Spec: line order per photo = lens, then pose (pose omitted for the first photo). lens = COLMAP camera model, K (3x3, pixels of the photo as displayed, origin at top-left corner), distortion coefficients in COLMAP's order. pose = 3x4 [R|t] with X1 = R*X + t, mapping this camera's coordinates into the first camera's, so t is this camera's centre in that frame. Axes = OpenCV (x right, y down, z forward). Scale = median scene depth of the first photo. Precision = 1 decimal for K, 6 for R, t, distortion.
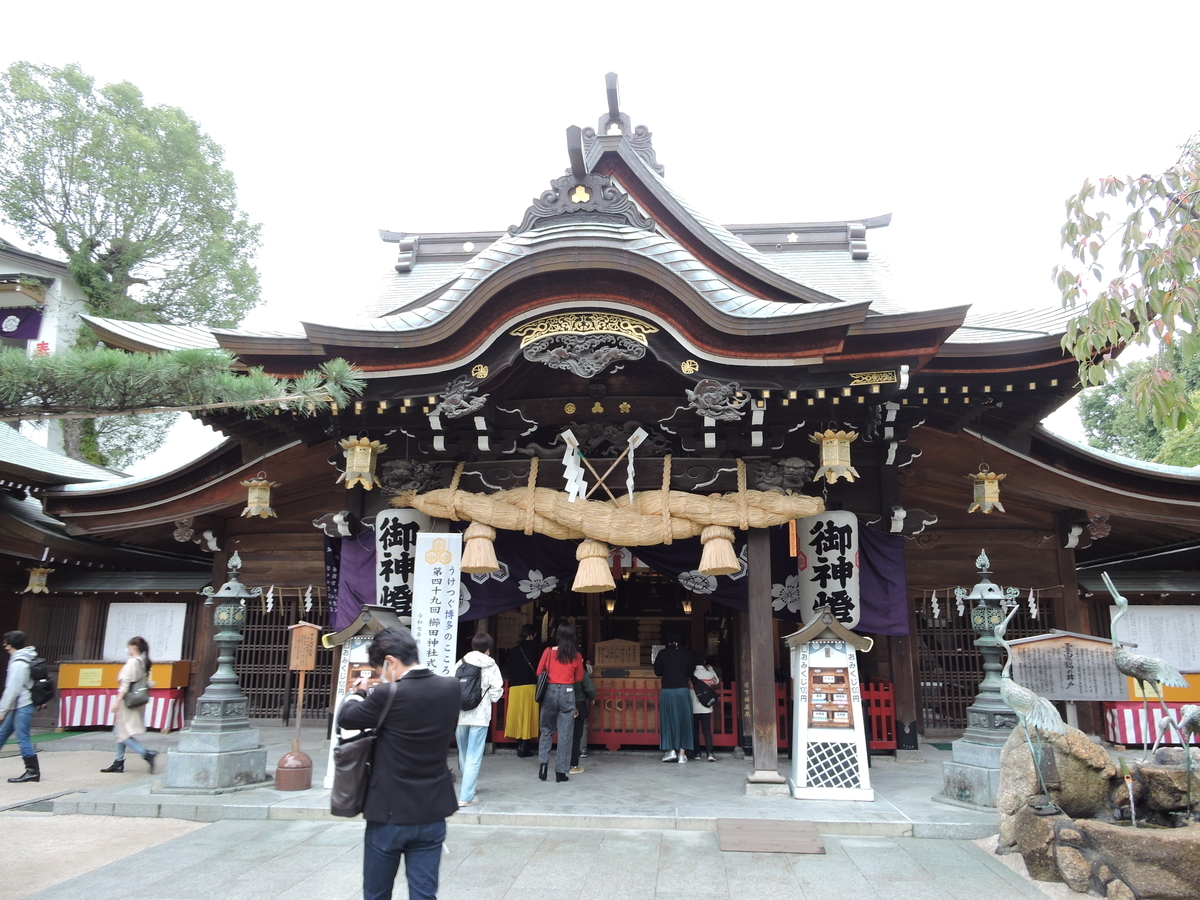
lens RADIAL K [[848.7, 0, 597.9], [0, 848.7, 451.4], [0, 0, 1]] dist [-0.010079, -0.001111]
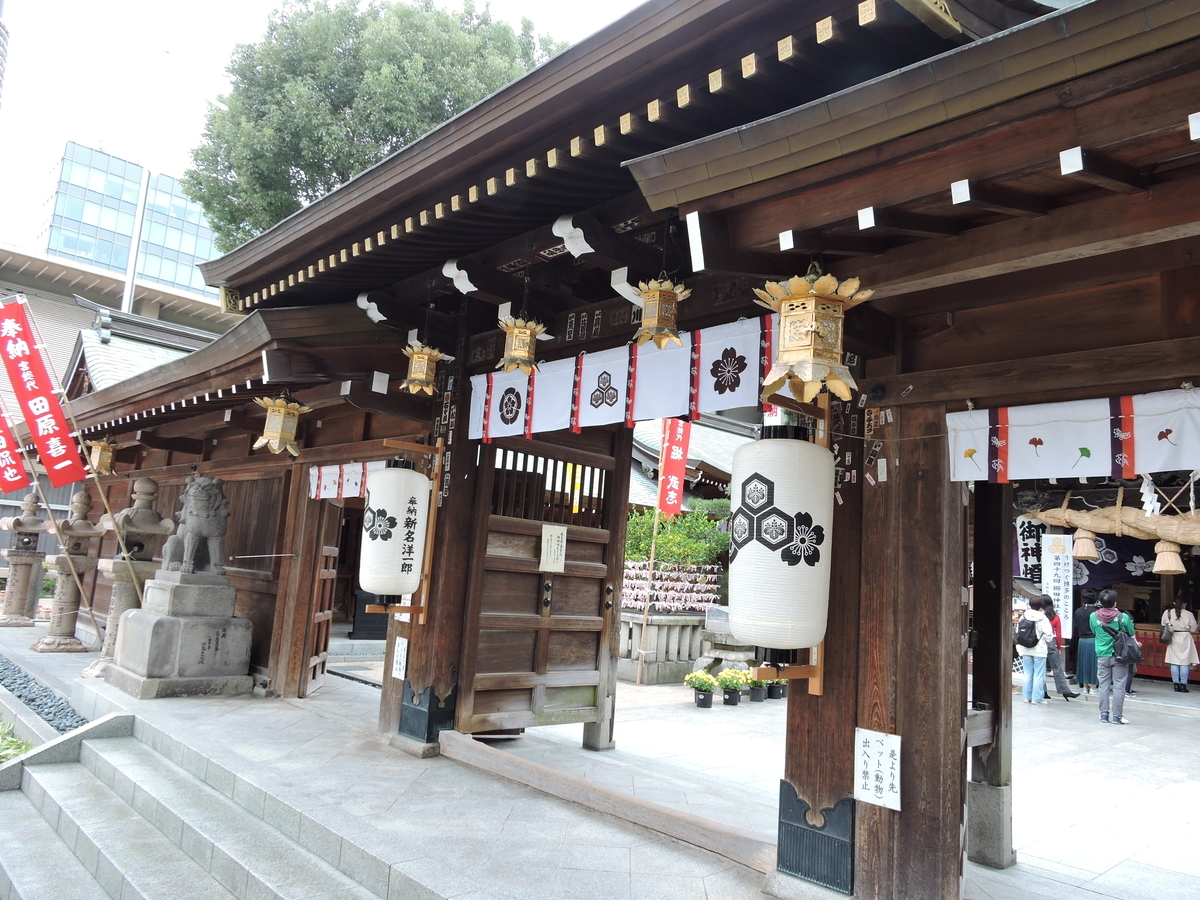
lens RADIAL K [[848.7, 0, 598.6], [0, 848.7, 453.0], [0, 0, 1]] dist [-0.010079, -0.001111]
pose [[0.750504, -0.049621, -0.659001, 0.236241], [0.080147, 0.996651, 0.016230, -0.160093], [0.655988, -0.064998, 0.751967, -0.812453]]
